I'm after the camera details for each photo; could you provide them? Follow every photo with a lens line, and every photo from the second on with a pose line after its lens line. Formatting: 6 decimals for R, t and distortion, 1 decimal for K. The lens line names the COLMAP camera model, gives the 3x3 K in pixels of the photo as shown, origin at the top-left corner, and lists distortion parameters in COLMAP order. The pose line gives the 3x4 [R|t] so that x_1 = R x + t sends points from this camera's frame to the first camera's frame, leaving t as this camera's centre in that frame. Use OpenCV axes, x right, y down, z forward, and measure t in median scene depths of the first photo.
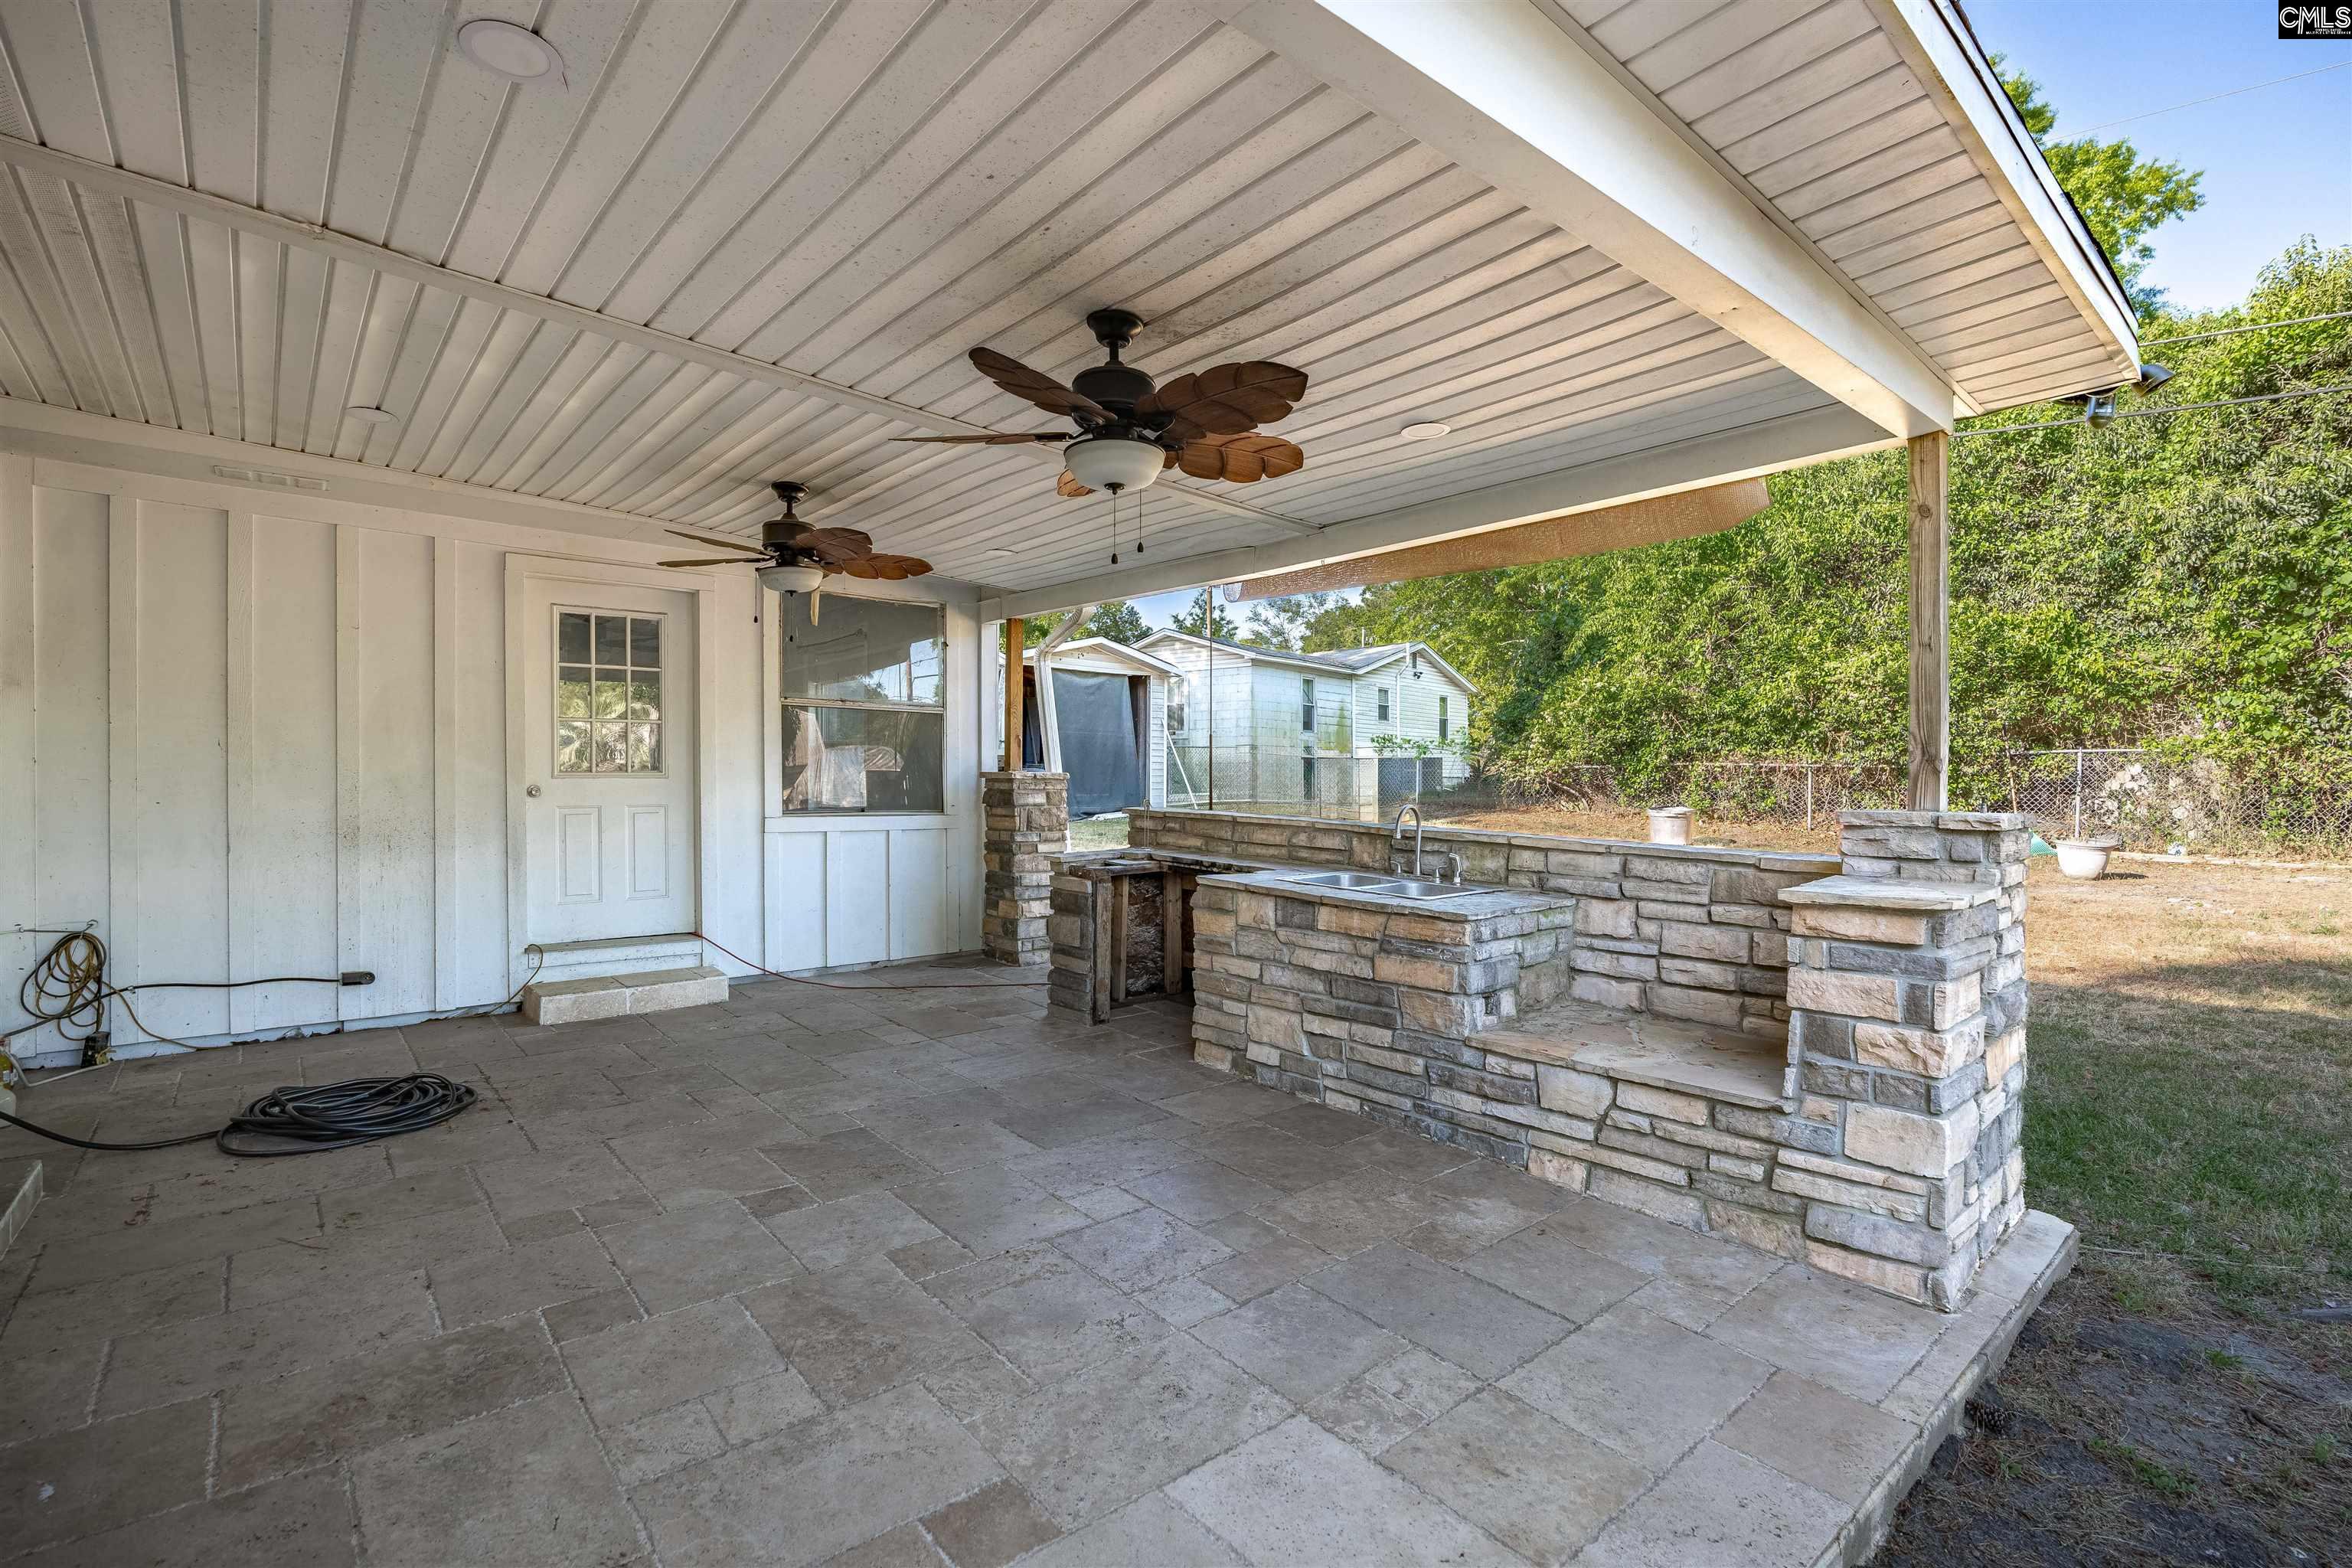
lens RADIAL K [[1102.0, 0, 1171.5], [0, 1102.0, 760.9], [0, 0, 1]] dist [-0.020978, 0.005758]
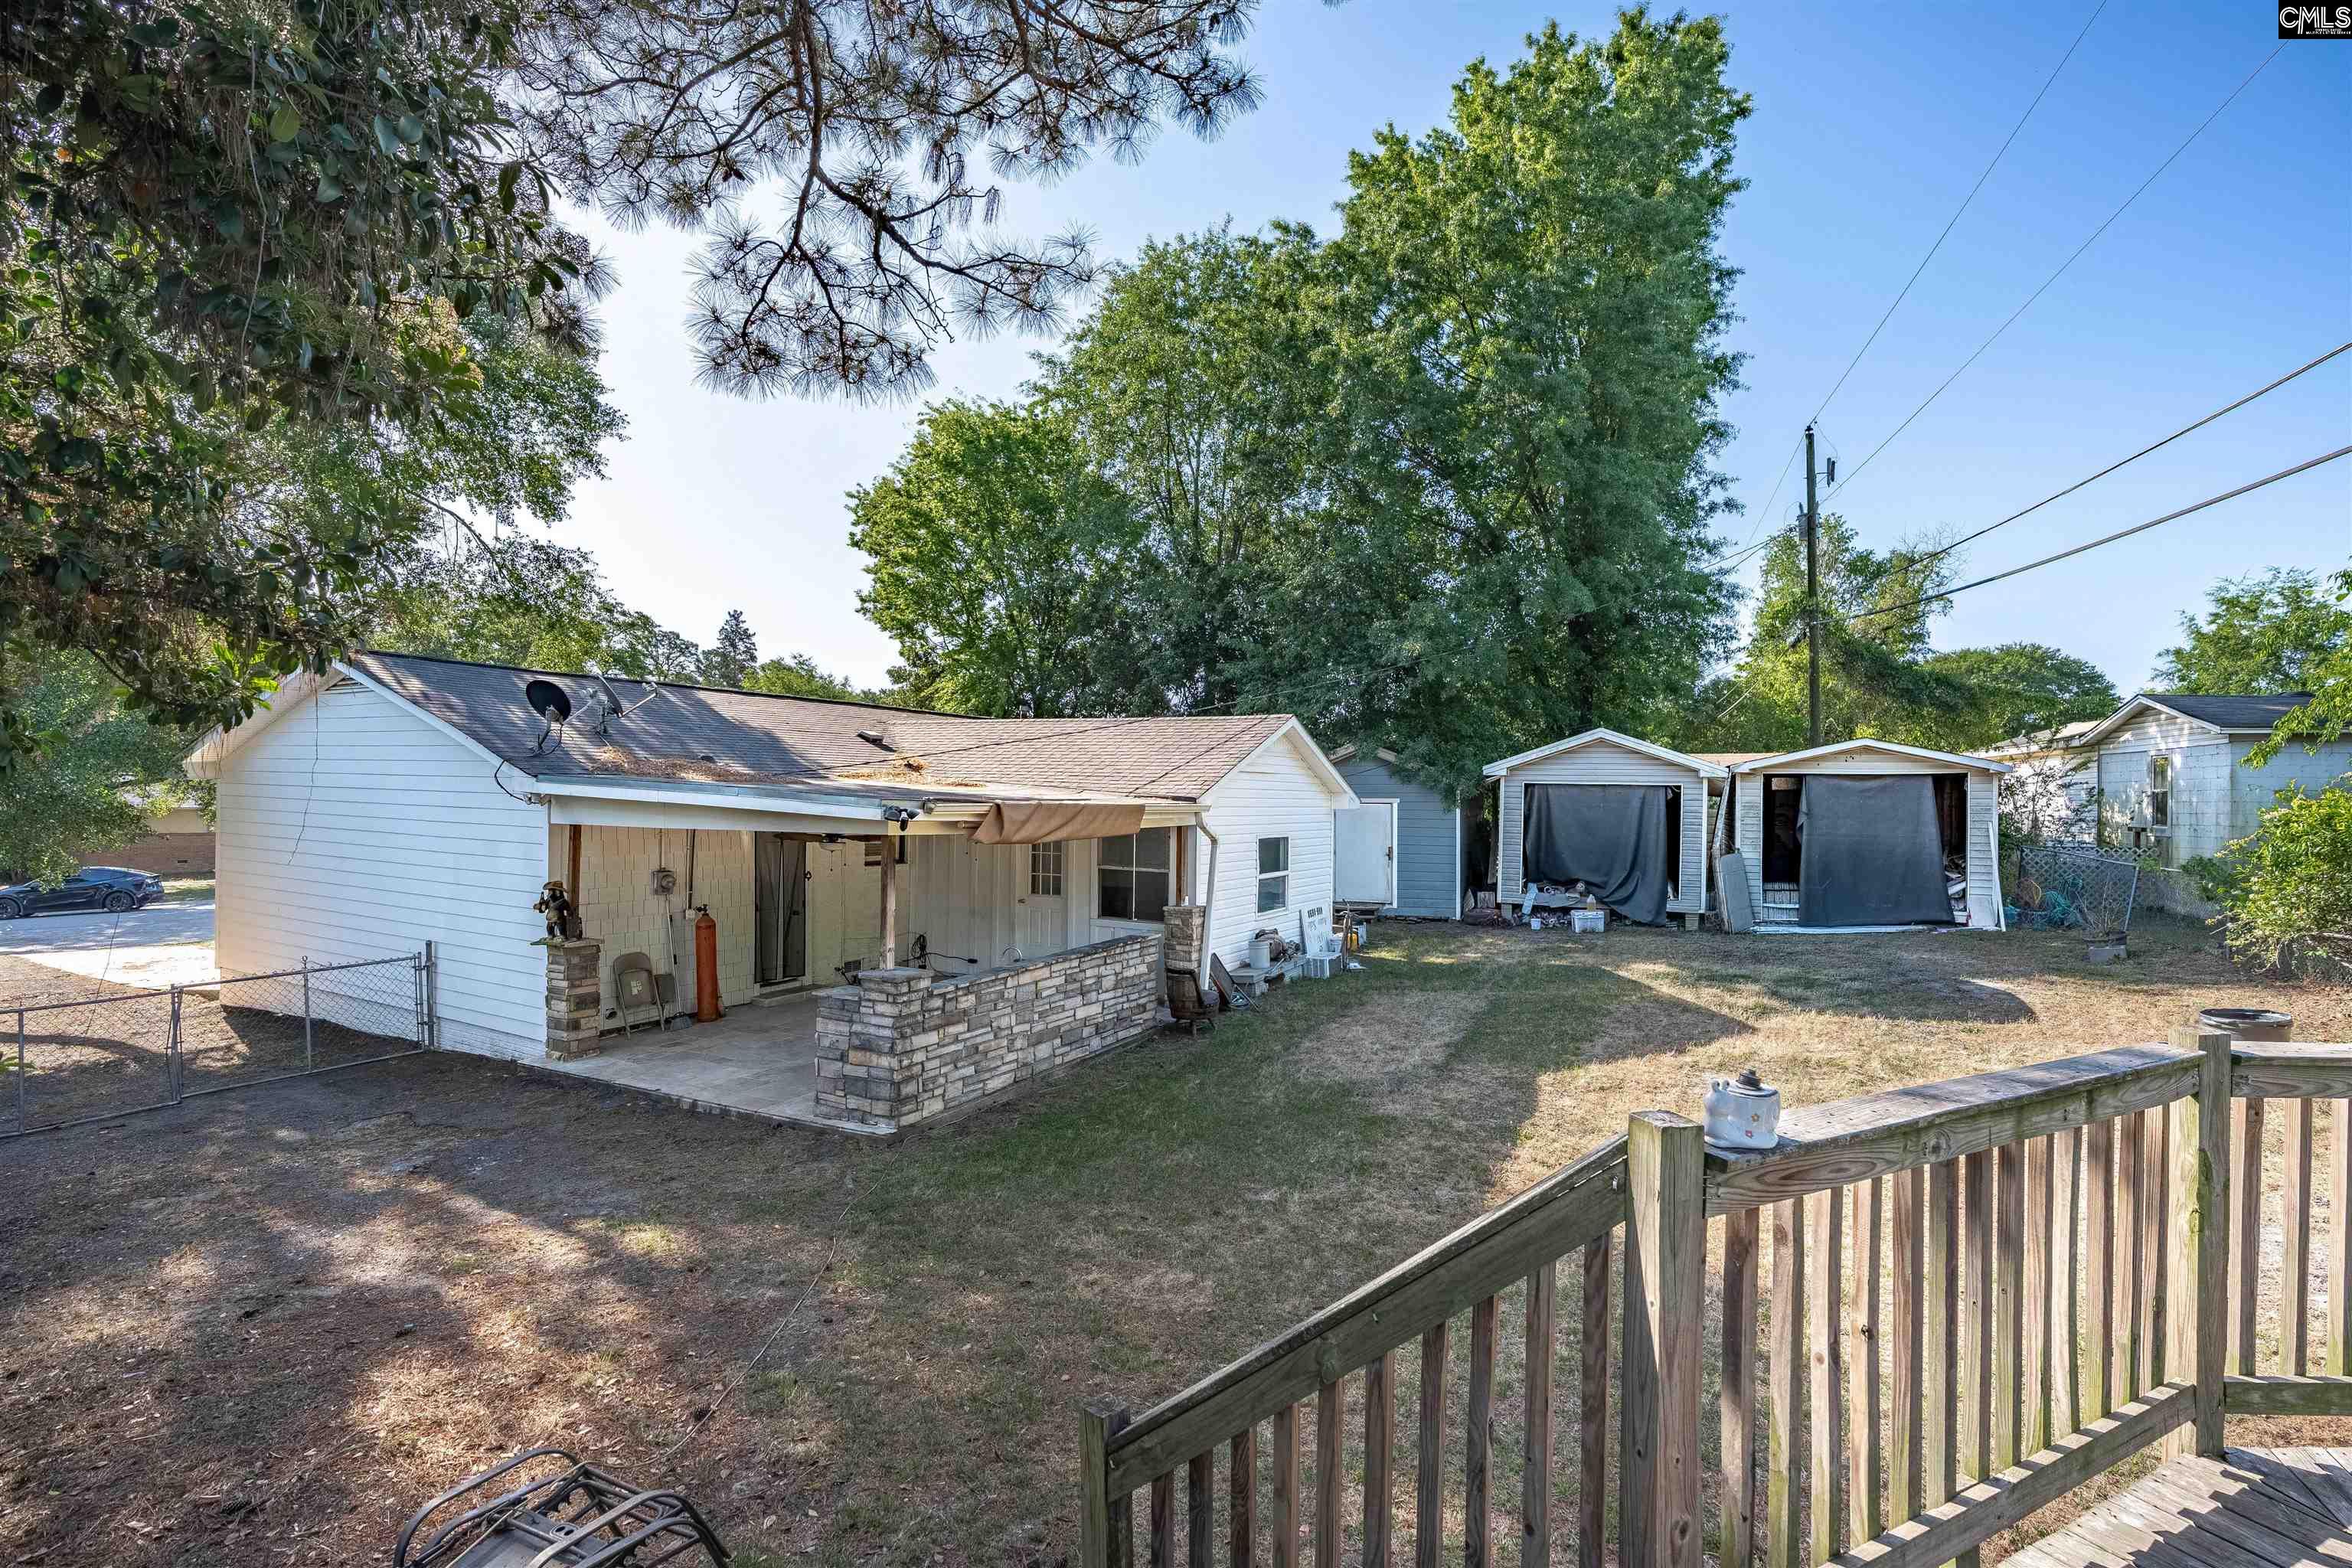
lens RADIAL K [[1086.8, 0, 1173.5], [0, 1086.8, 776.5], [0, 0, 1]] dist [-0.073552, 0.020767]
pose [[0.370241, -0.012711, -0.928849, 2.659387], [-0.001018, 0.999900, -0.014089, -0.317598], [0.928935, 0.006162, 0.370191, 0.507184]]
